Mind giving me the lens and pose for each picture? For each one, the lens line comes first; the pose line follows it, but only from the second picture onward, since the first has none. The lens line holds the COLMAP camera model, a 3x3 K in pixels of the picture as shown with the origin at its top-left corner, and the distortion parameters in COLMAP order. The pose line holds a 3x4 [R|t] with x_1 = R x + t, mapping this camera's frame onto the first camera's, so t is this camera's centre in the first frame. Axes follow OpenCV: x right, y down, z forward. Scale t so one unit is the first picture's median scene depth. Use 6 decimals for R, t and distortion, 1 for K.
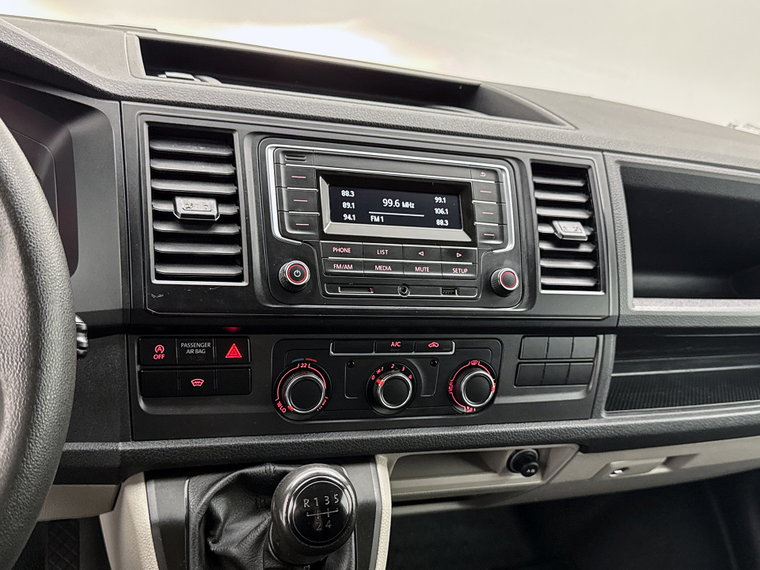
lens RADIAL K [[753.2, 0, 379.0], [0, 753.2, 285.4], [0, 0, 1]] dist [0.096330, 0.000000]
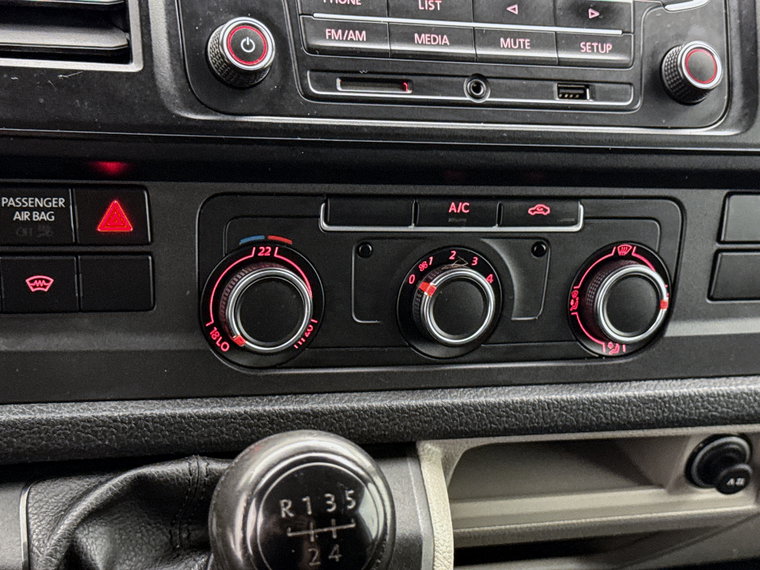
lens RADIAL K [[1465.6, 0, 382.5], [0, 1465.6, 289.6], [0, 0, 1]] dist [0.119667, 0.000000]
pose [[0.999914, -0.012602, -0.003500, -0.022925], [0.012807, 0.997697, 0.066602, 0.067949], [0.002653, -0.066641, 0.997773, 0.086599]]
